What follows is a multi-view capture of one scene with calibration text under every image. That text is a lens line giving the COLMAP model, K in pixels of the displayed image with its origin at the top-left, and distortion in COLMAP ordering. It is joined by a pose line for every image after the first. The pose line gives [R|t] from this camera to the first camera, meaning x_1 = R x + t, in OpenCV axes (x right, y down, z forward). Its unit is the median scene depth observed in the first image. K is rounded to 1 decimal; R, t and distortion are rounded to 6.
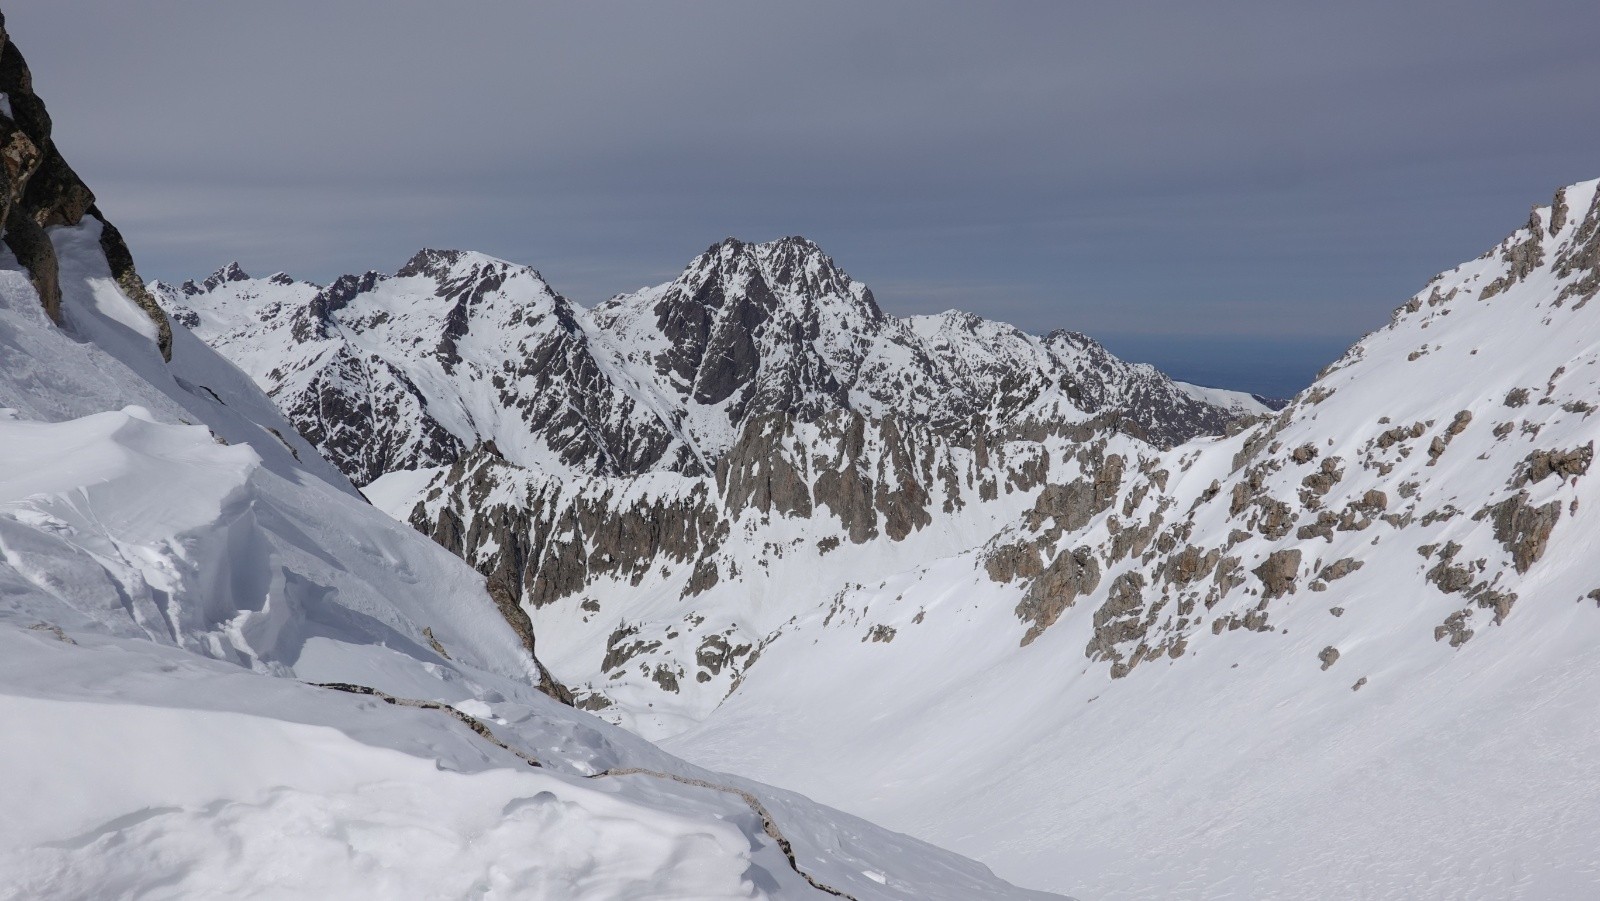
lens RADIAL K [[1149.2, 0, 795.4], [0, 1149.2, 456.5], [0, 0, 1]] dist [0.009349, 0.000888]
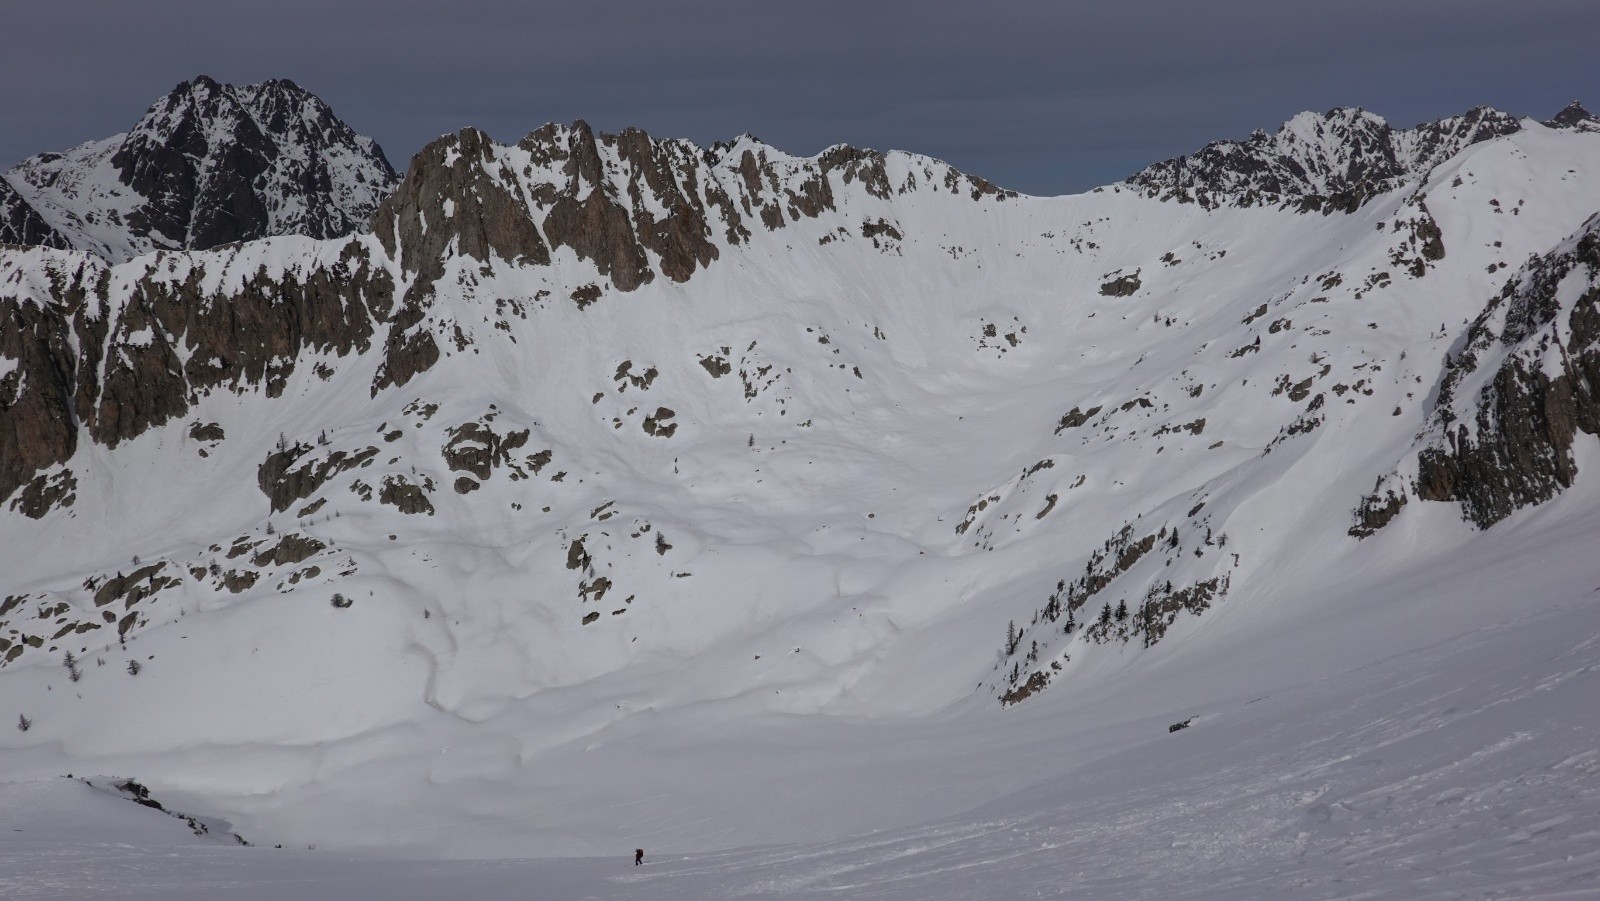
lens RADIAL K [[1063.8, 0, 798.0], [0, 1063.8, 450.9], [0, 0, 1]] dist [-0.000689, -0.005059]
pose [[0.892359, -0.126587, 0.433211, -0.134404], [0.082547, 0.989447, 0.119086, 0.091205], [-0.443714, -0.070507, 0.893391, 0.296814]]
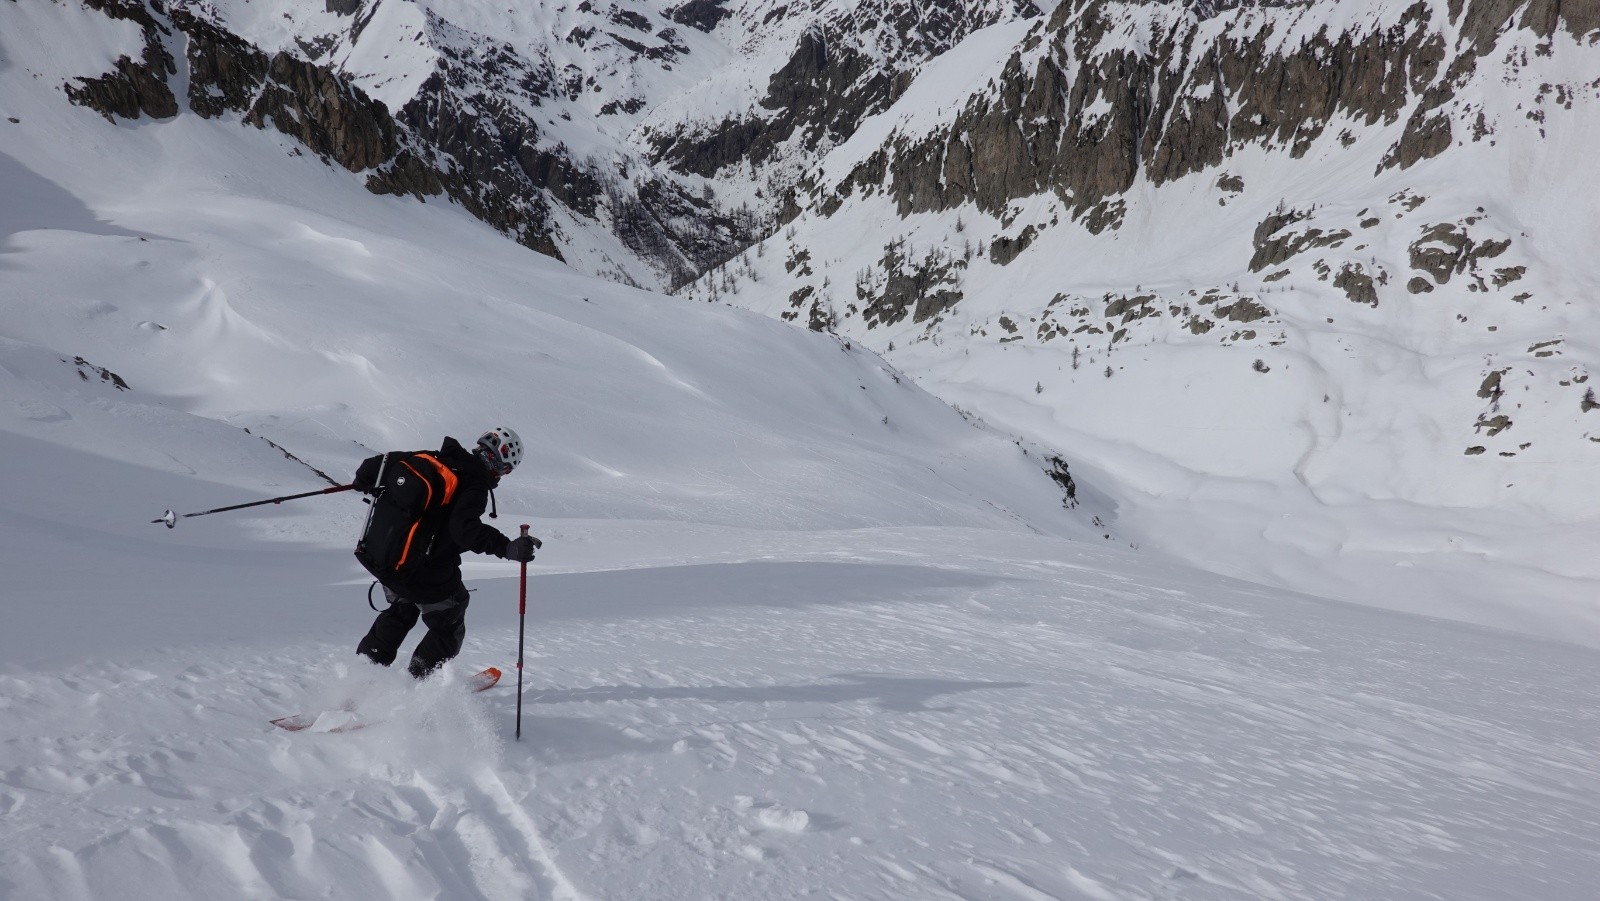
lens RADIAL K [[1063.8, 0, 798.0], [0, 1063.8, 450.9], [0, 0, 1]] dist [-0.000689, -0.005059]
pose [[0.878010, 0.136267, -0.458836, -0.079215], [0.028031, 0.942334, 0.333497, 0.051661], [0.477822, -0.305676, 0.823559, 0.225456]]
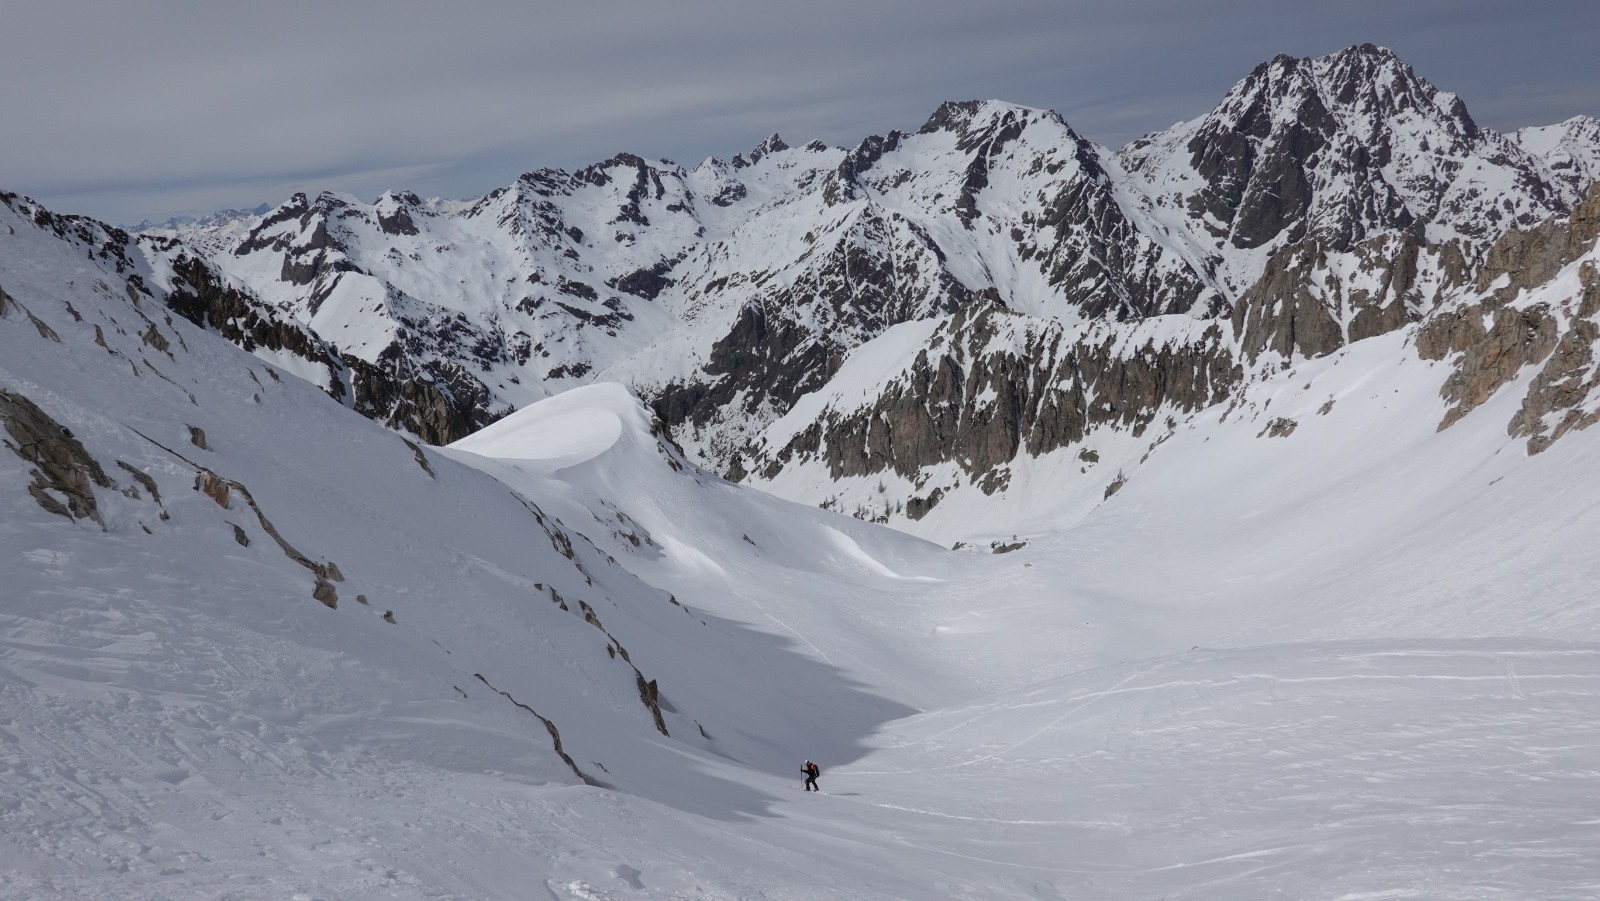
lens RADIAL K [[1183.7, 0, 802.2], [0, 1183.7, 455.1], [0, 0, 1]] dist [0.005675, -0.003012]
pose [[0.904282, 0.029066, -0.425945, 0.024346], [0.020637, 0.993538, 0.111612, 0.013273], [0.426436, -0.109719, 0.897839, 0.013378]]
